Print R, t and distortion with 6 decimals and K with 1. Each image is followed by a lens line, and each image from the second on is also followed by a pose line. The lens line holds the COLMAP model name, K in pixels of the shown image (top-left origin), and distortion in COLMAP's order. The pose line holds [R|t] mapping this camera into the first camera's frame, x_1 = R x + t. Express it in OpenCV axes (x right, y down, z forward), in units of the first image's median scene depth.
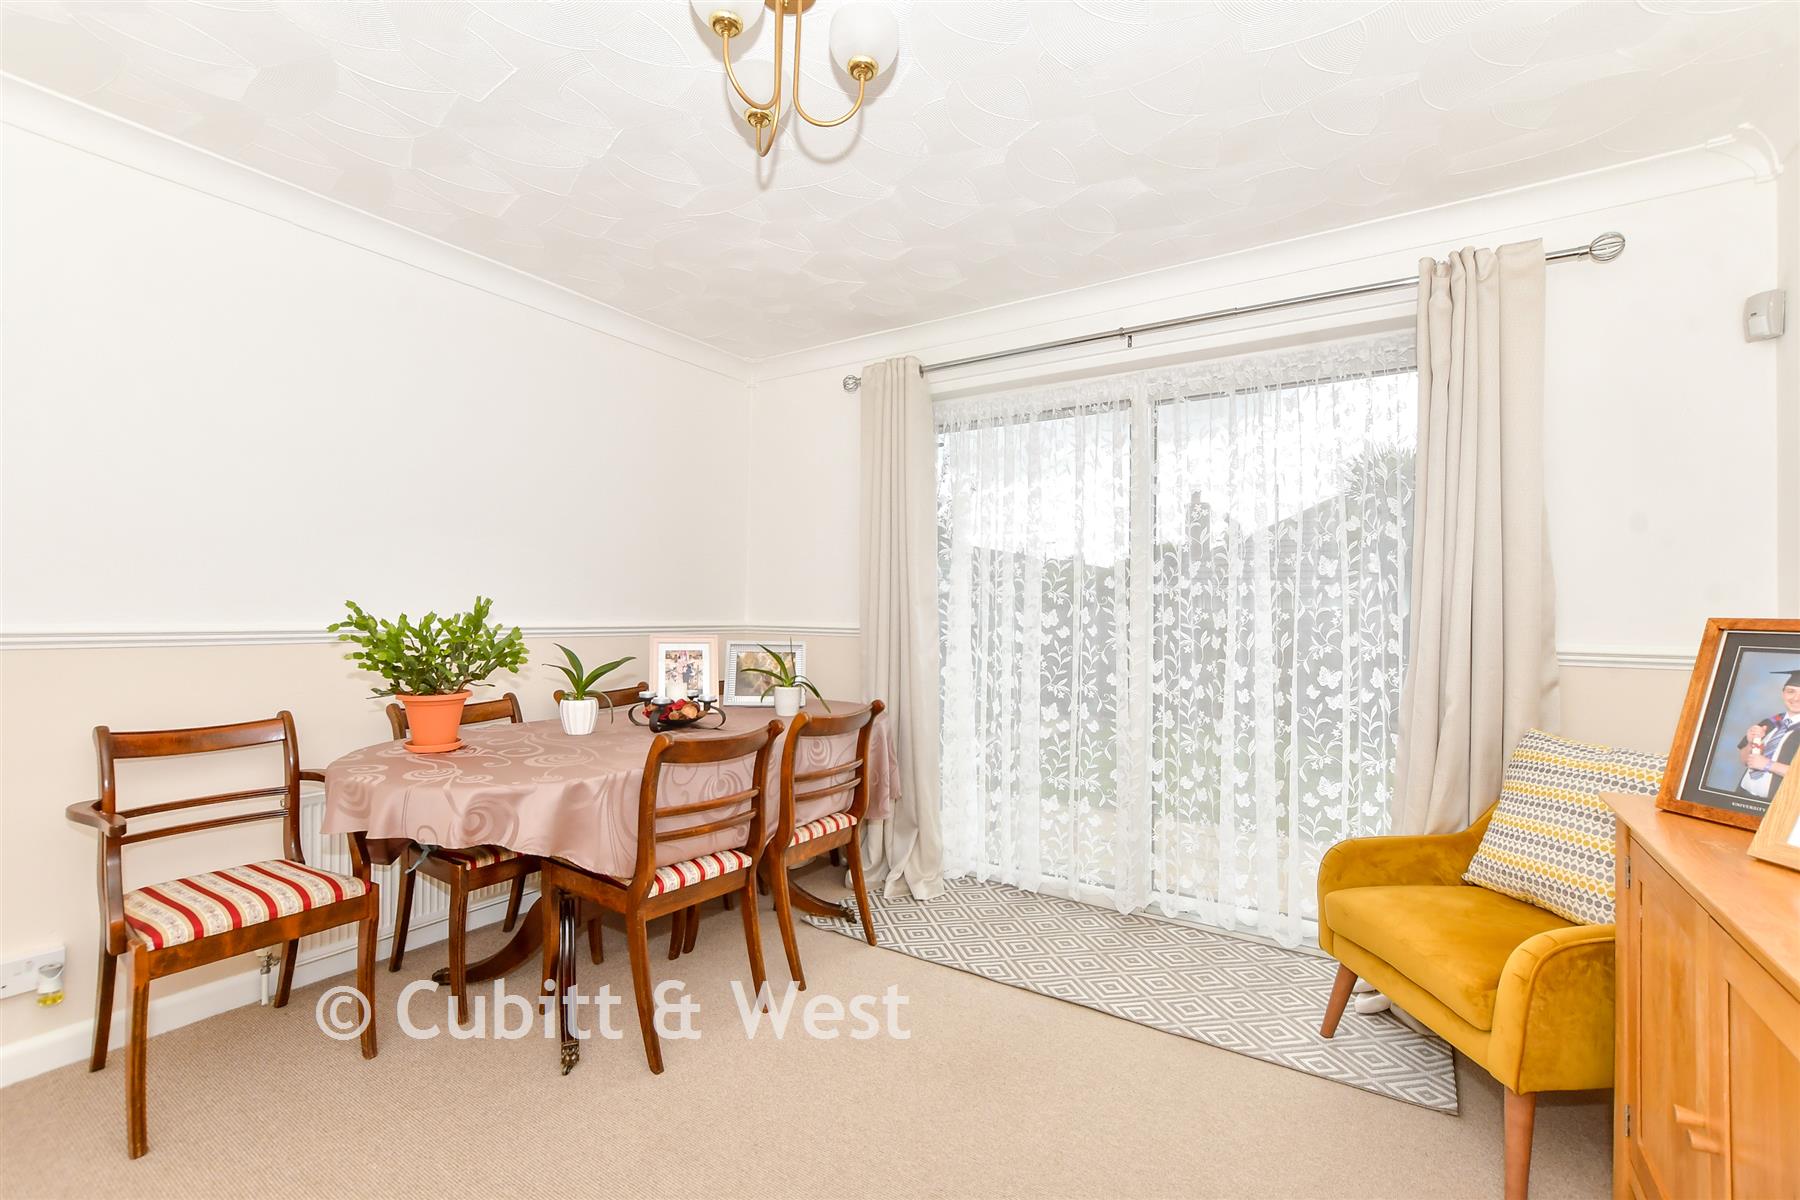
lens RADIAL K [[790.8, 0, 862.8], [0, 790.8, 606.6], [0, 0, 1]] dist [-0.002063, -0.000160]
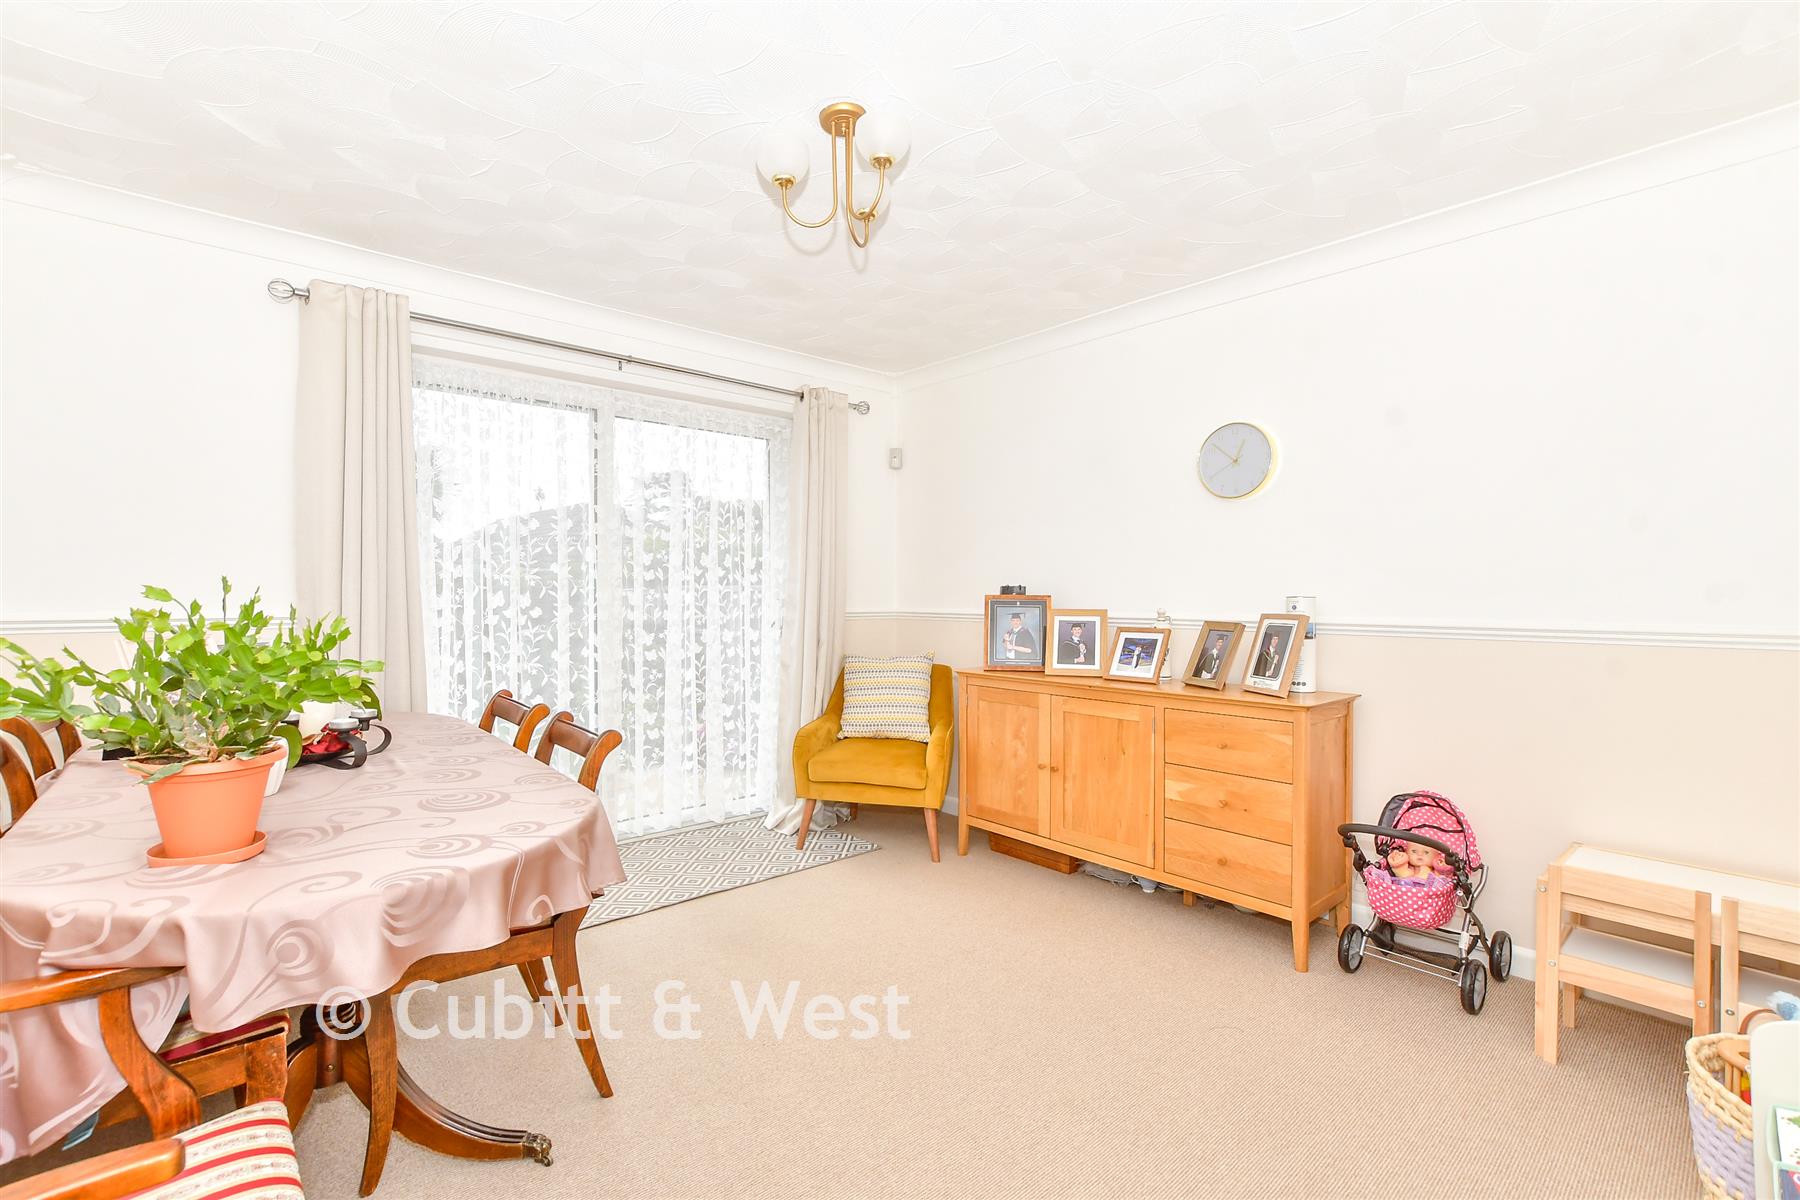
lens RADIAL K [[783.6, 0, 898.5], [0, 783.6, 593.7], [0, 0, 1]] dist [0.000054, 0.000024]
pose [[0.287786, -0.002905, 0.957690, -0.912212], [-0.010384, 0.999927, 0.006154, -0.000915], [-0.957639, -0.011716, 0.287735, 0.332709]]
